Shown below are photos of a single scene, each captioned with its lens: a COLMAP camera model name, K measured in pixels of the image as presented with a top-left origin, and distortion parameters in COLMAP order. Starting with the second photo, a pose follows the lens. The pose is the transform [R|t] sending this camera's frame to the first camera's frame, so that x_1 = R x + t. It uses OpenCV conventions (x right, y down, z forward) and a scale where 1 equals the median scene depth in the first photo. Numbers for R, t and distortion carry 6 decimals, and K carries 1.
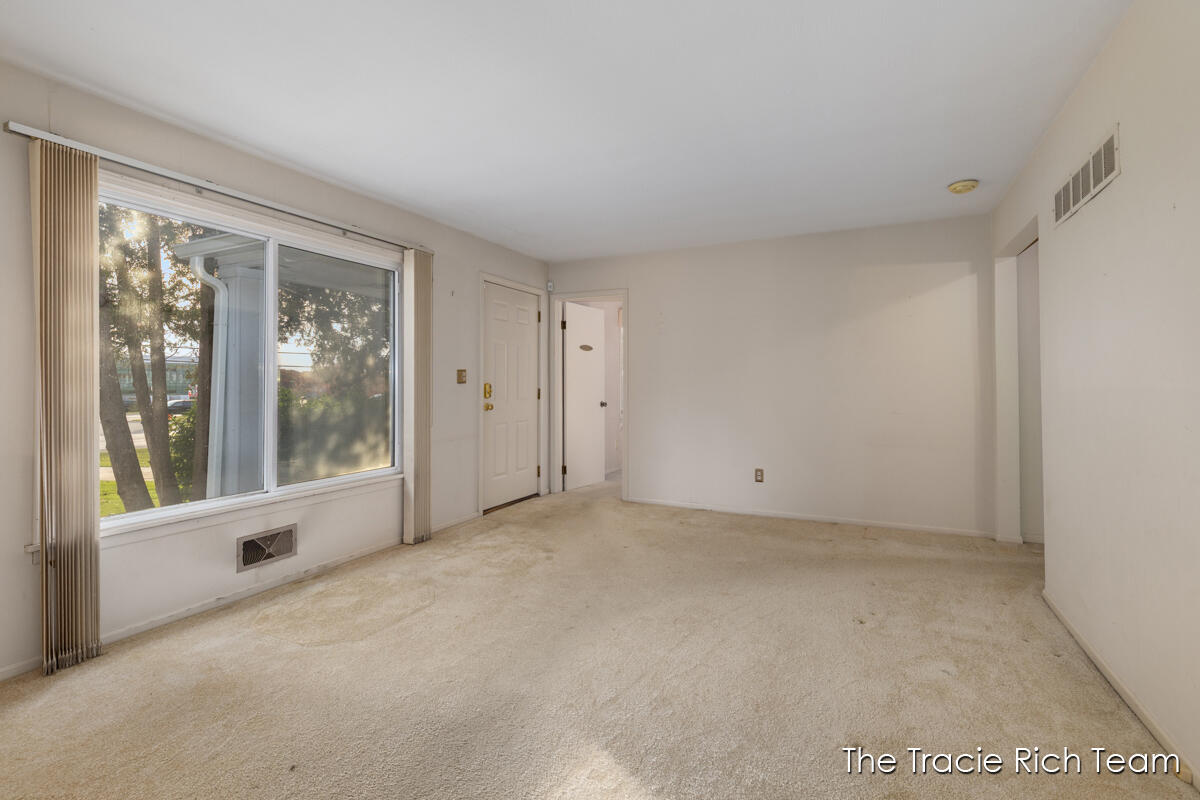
lens RADIAL K [[546.9, 0, 601.6], [0, 546.9, 389.0], [0, 0, 1]] dist [0.000839, 0.000307]
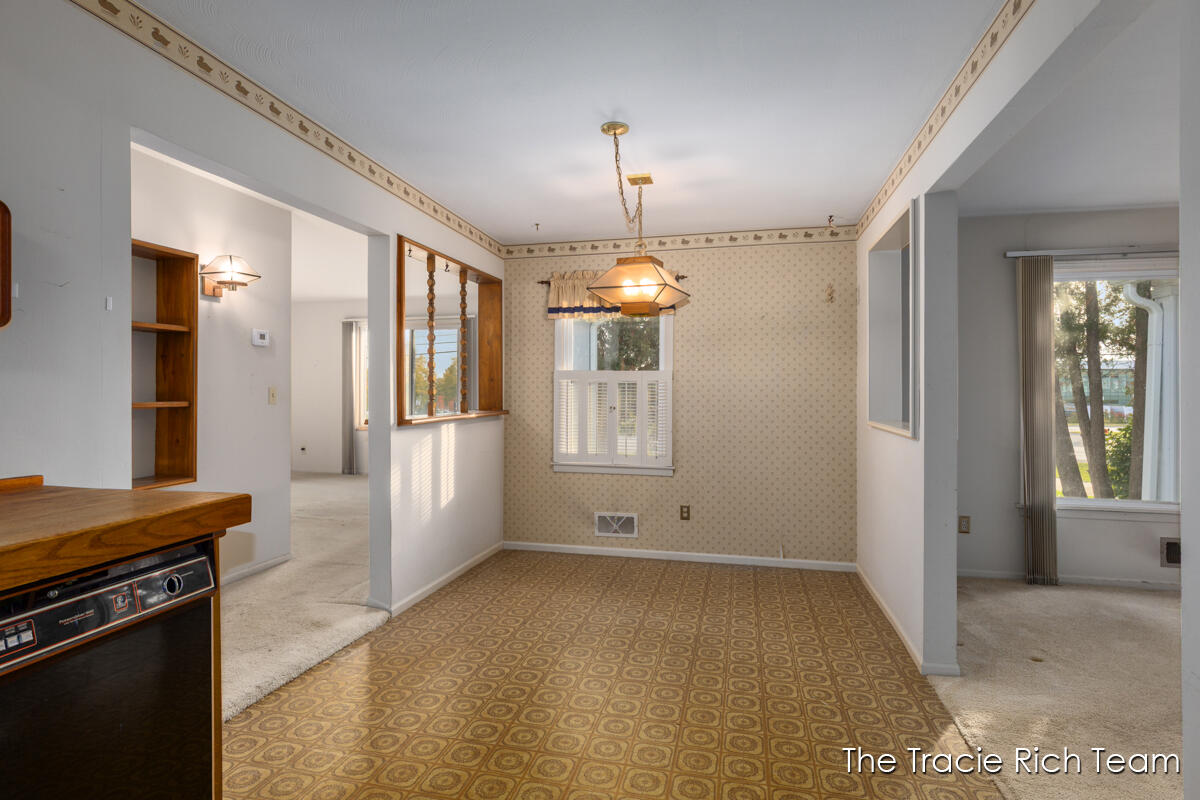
lens RADIAL K [[634.3, 0, 595.2], [0, 634.3, 382.6], [0, 0, 1]] dist [-0.002240, -0.000532]
pose [[0.218505, -0.018604, -0.975659, 0.218813], [-0.007124, 0.999761, -0.020658, -0.012585], [0.975810, 0.011464, 0.218320, -0.265979]]
